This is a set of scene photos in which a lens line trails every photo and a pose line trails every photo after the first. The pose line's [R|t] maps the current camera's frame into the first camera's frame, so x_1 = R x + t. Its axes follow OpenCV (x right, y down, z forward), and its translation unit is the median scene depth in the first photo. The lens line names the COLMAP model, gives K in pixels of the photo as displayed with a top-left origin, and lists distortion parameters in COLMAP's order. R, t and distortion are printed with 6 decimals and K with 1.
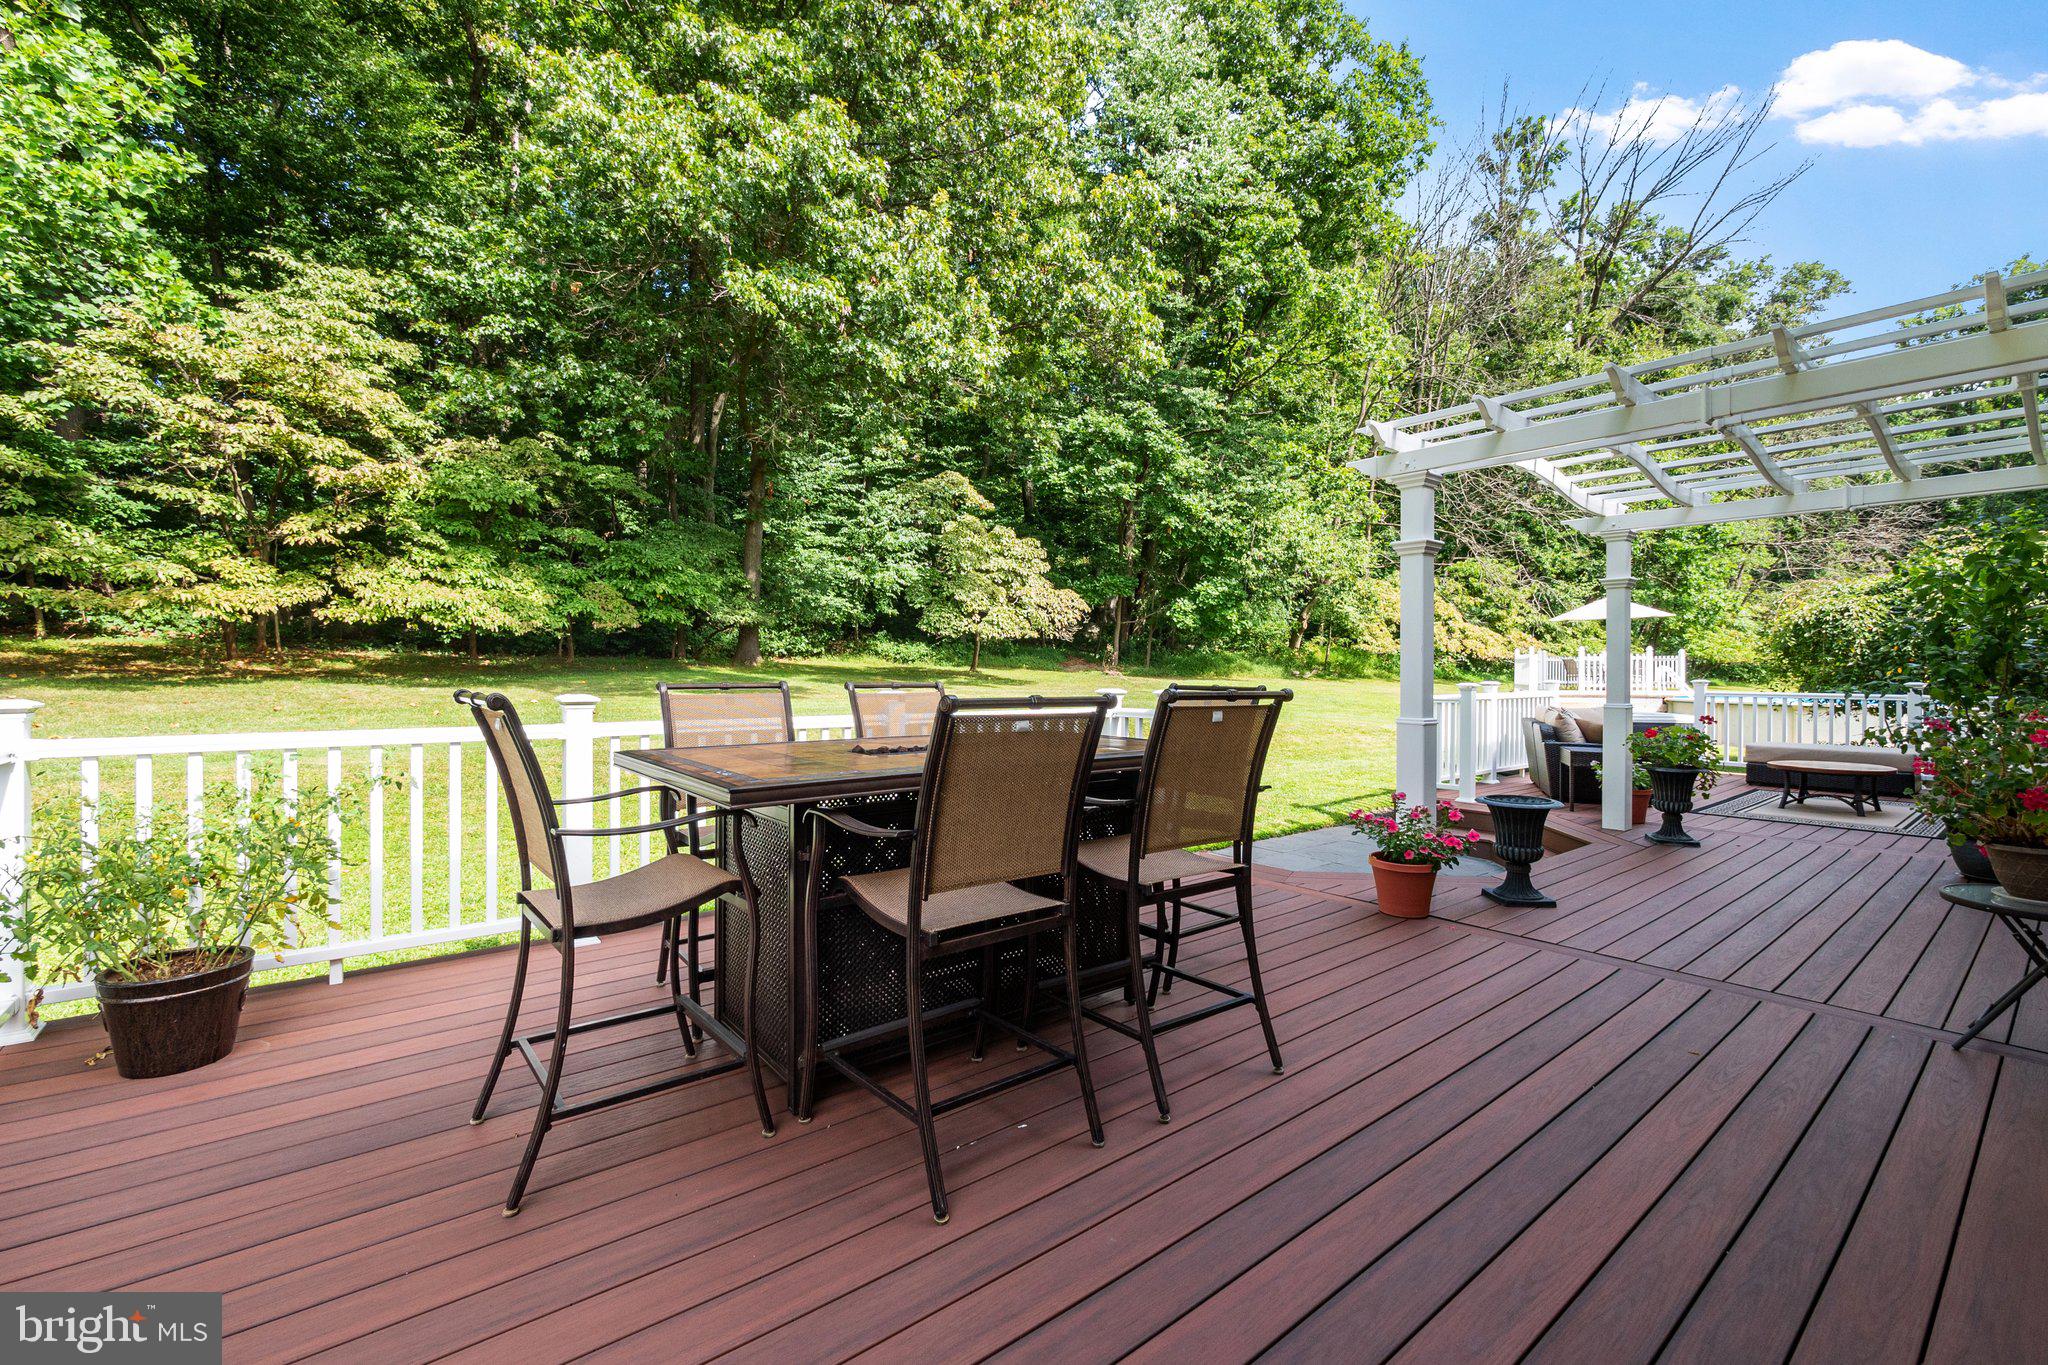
lens RADIAL K [[870.4, 0, 1012.3], [0, 870.4, 672.3], [0, 0, 1]] dist [-0.009345, 0.001232]
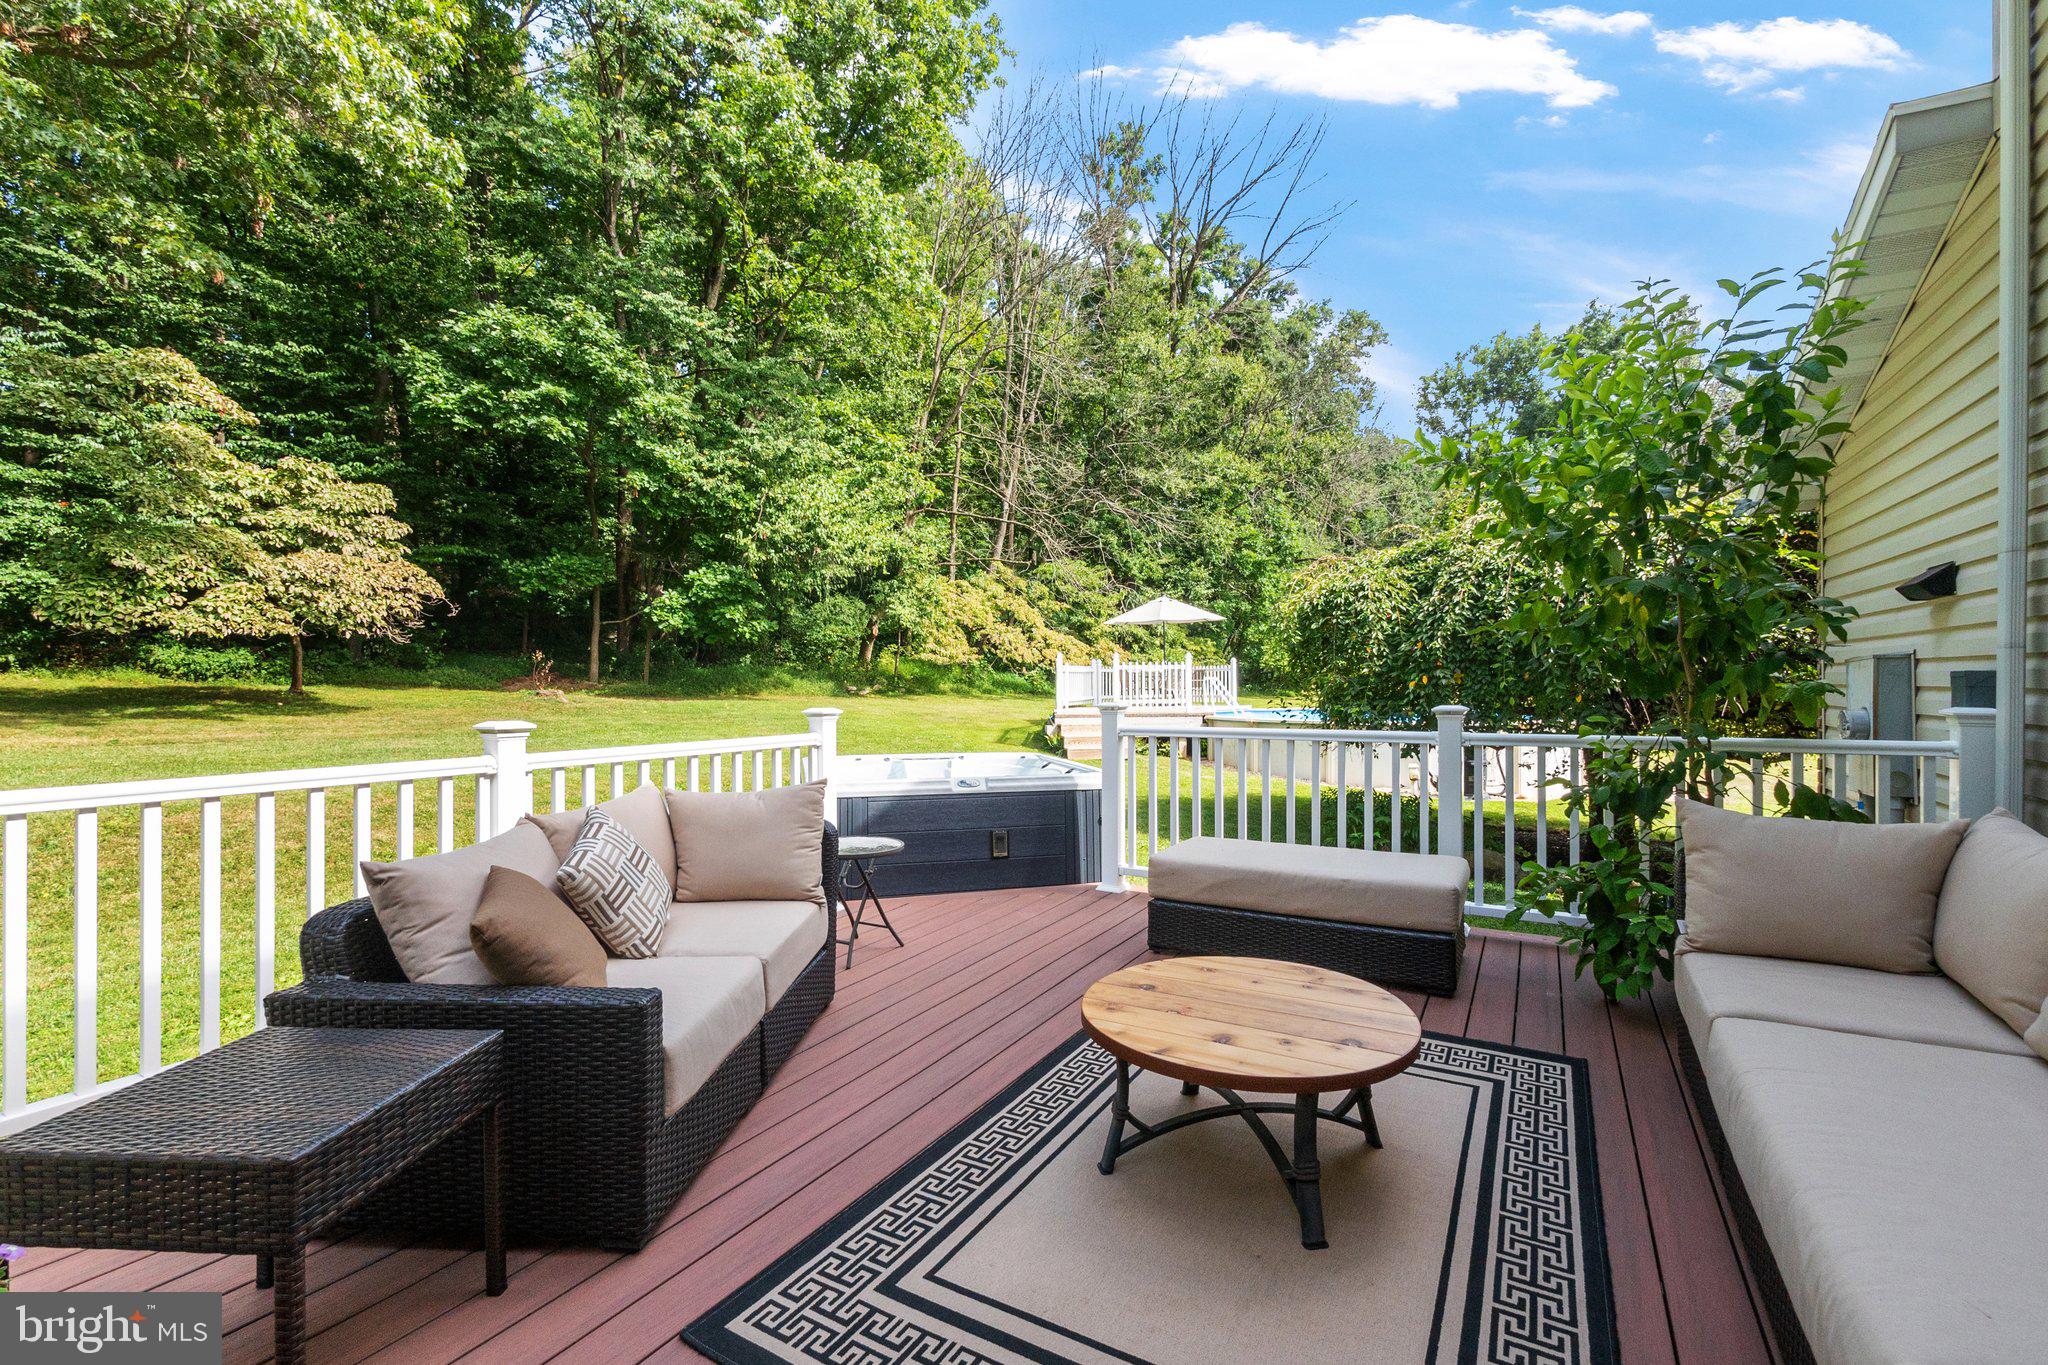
lens RADIAL K [[870.4, 0, 1038.4], [0, 870.4, 679.6], [0, 0, 1]] dist [-0.009345, 0.001232]
pose [[0.928942, -0.007701, 0.370145, 0.212751], [0.011054, 0.999915, -0.006936, -0.000494], [-0.370060, 0.010535, 0.928948, 0.206493]]
